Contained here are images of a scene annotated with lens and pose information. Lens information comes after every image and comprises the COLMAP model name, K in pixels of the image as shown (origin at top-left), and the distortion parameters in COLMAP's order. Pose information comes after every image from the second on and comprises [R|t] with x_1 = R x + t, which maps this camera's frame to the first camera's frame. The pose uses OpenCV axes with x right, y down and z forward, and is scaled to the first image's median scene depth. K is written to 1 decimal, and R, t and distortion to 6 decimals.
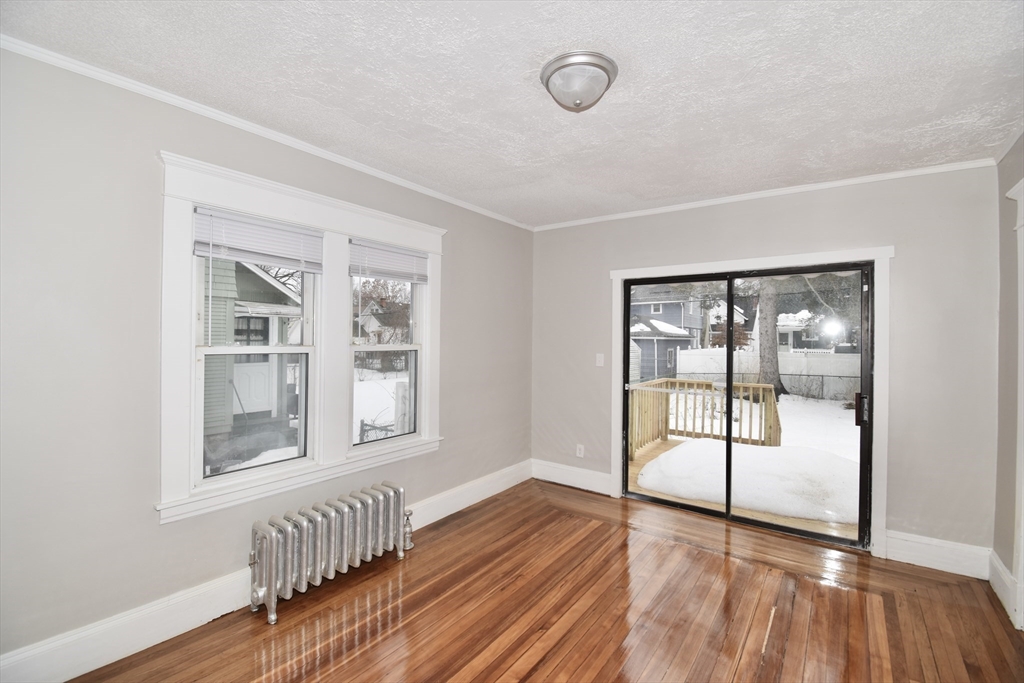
lens RADIAL K [[450.3, 0, 517.6], [0, 450.3, 339.3], [0, 0, 1]] dist [0.015297, -0.022763]
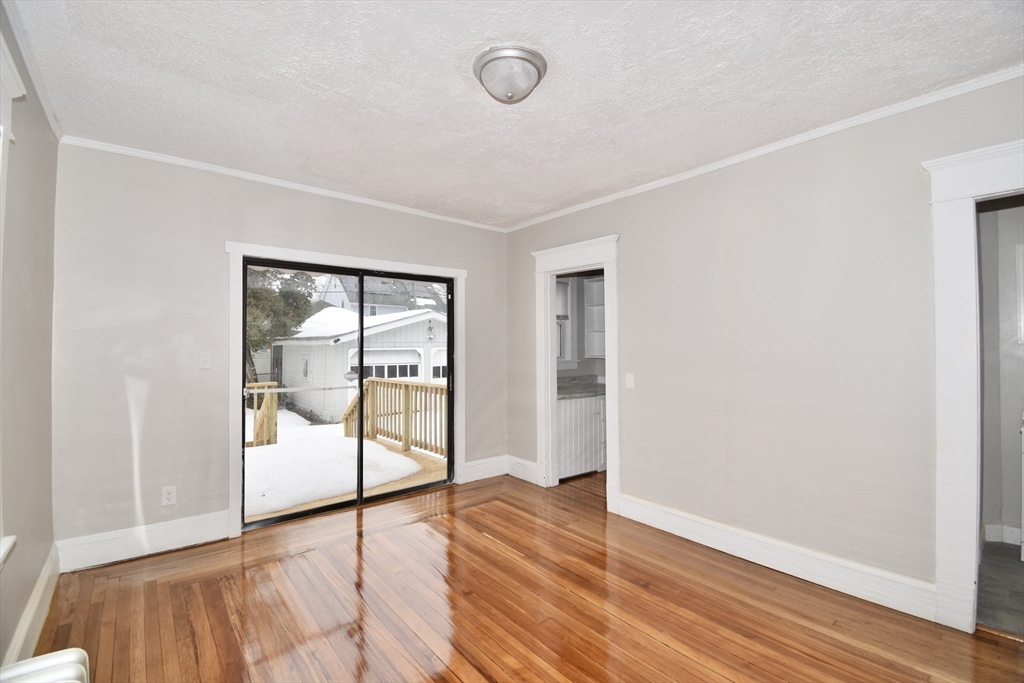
lens RADIAL K [[447.2, 0, 515.6], [0, 447.2, 339.8], [0, 0, 1]] dist [0.019144, -0.025450]
pose [[0.252992, 0.000751, 0.967468, -0.408863], [0.007572, 0.999968, -0.002756, 0.020305], [-0.967439, 0.008023, 0.252978, 0.345793]]
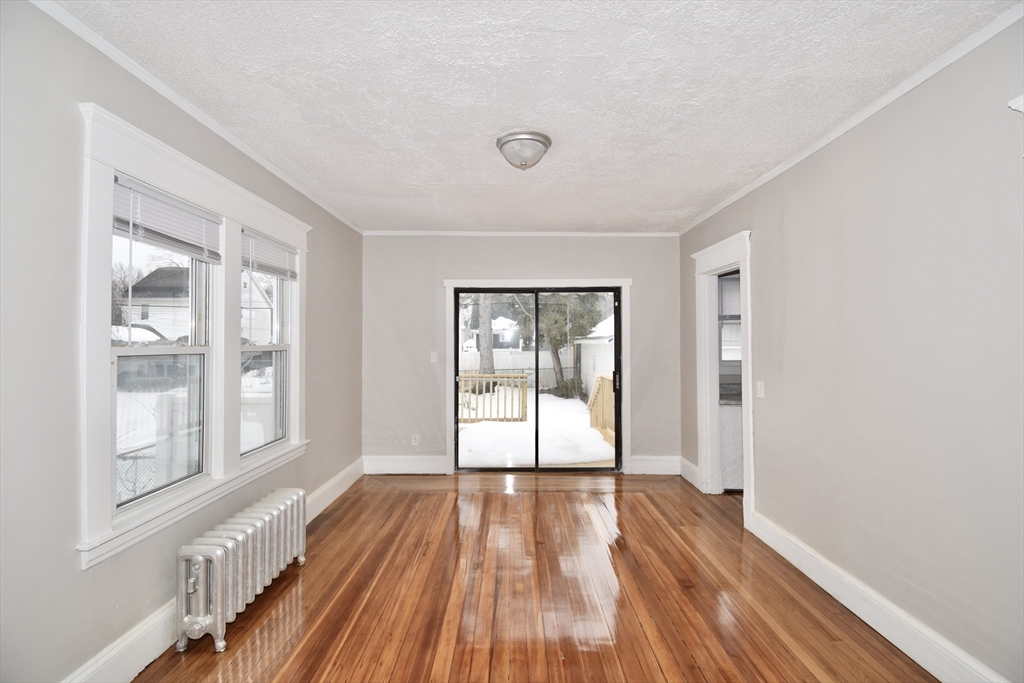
lens RADIAL K [[450.3, 0, 517.6], [0, 450.3, 339.3], [0, 0, 1]] dist [0.015297, -0.022763]
pose [[0.807962, -0.007121, 0.589191, -0.330182], [0.012019, 0.999918, -0.004397, 0.009209], [-0.589112, 0.010634, 0.807982, -0.046400]]
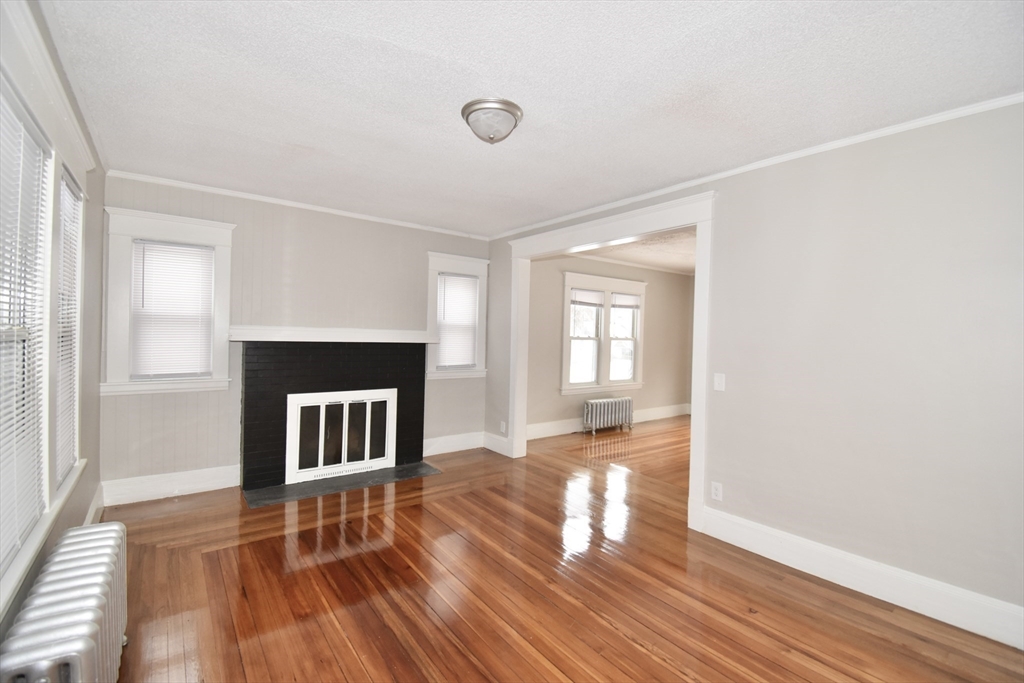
lens RADIAL K [[447.2, 0, 515.6], [0, 447.2, 339.8], [0, 0, 1]] dist [0.019144, -0.025450]
pose [[0.955683, 0.018476, -0.293818, -0.108935], [-0.016262, 0.999818, 0.009976, 0.007464], [0.293949, -0.004756, 0.955809, -1.024460]]
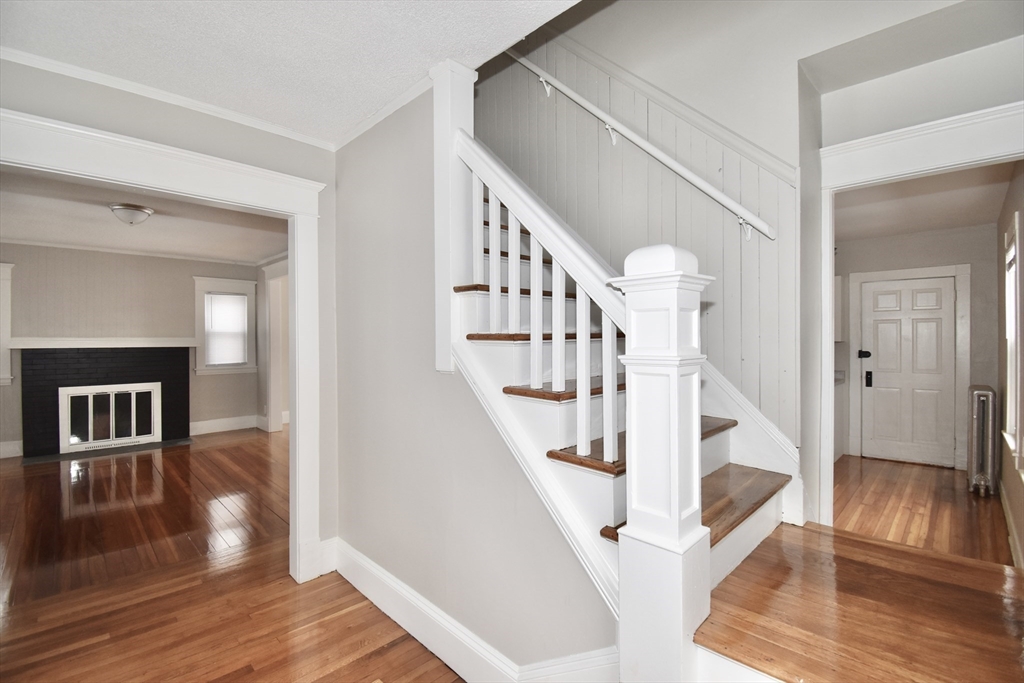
lens RADIAL K [[454.5, 0, 523.5], [0, 454.5, 340.5], [0, 0, 1]] dist [0.022155, -0.027907]
pose [[0.987630, -0.008600, -0.156563, 0.713577], [0.009711, 0.999933, 0.006332, 0.010469], [0.156498, -0.007774, 0.987648, -1.342159]]
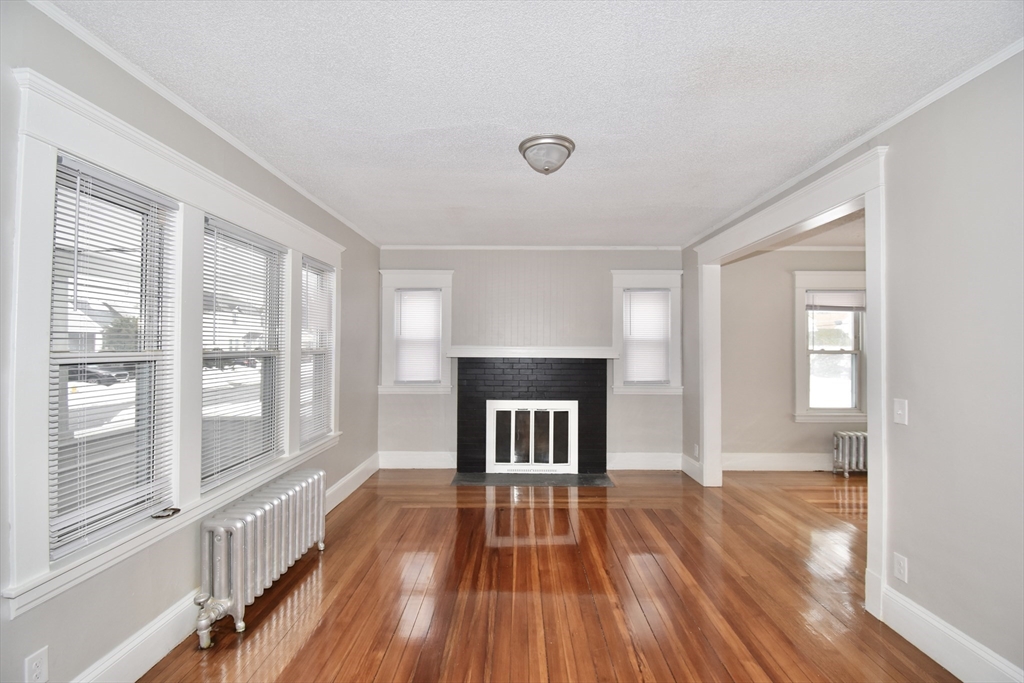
lens RADIAL K [[447.2, 0, 515.6], [0, 447.2, 339.8], [0, 0, 1]] dist [0.019144, -0.025450]
pose [[0.577460, -0.018377, -0.816212, 0.178295], [0.000523, 0.999755, -0.022139, 0.007391], [0.816419, 0.012358, 0.577328, -0.874169]]
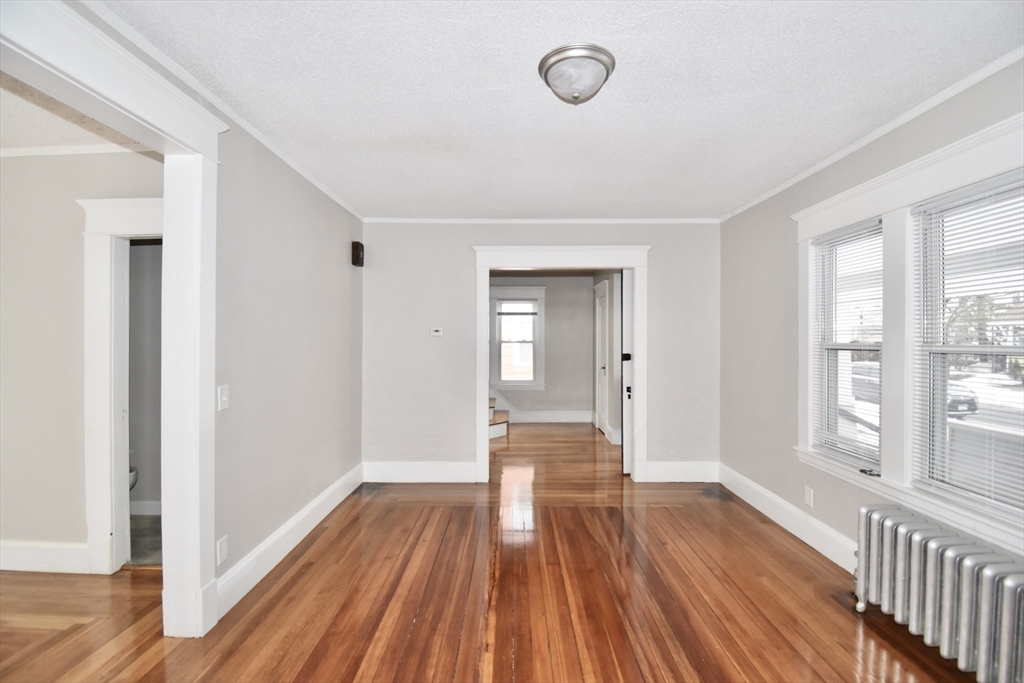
lens RADIAL K [[447.2, 0, 515.6], [0, 447.2, 339.8], [0, 0, 1]] dist [0.019144, -0.025450]
pose [[-0.585043, -0.009703, 0.810944, -0.669537], [-0.007672, 0.999950, 0.006430, 0.003899], [-0.810966, -0.002460, -0.585088, -0.137273]]
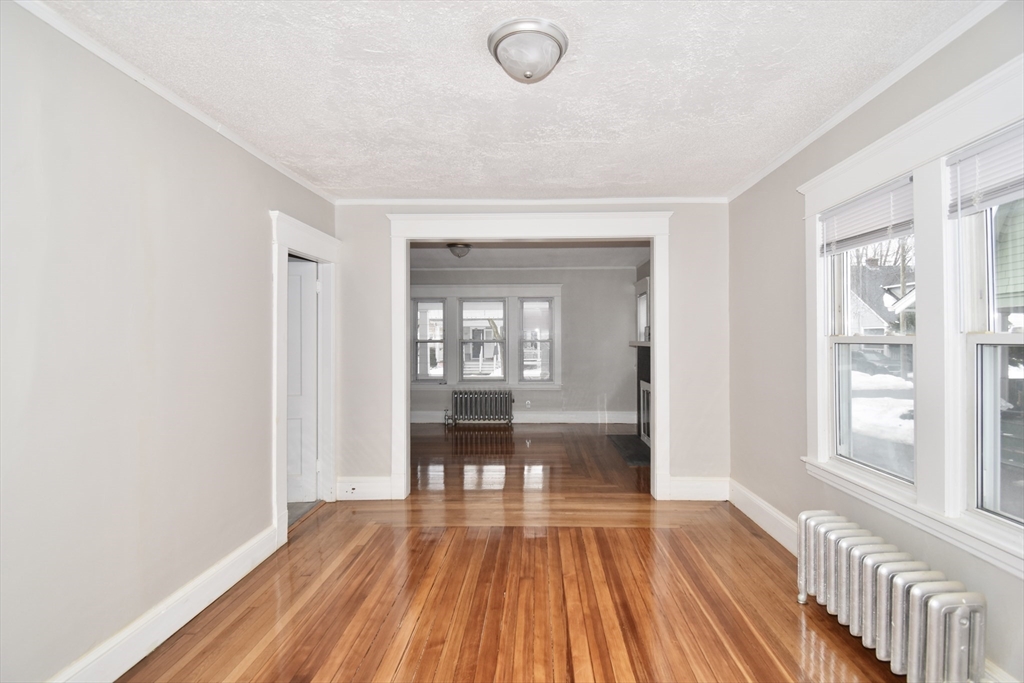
lens RADIAL K [[454.5, 0, 523.5], [0, 454.5, 340.5], [0, 0, 1]] dist [0.022155, -0.027907]
pose [[-0.830977, -0.005344, -0.556281, 0.319552], [-0.003508, 0.999984, -0.004367, 0.020091], [0.556296, -0.001677, -0.830983, 0.849203]]
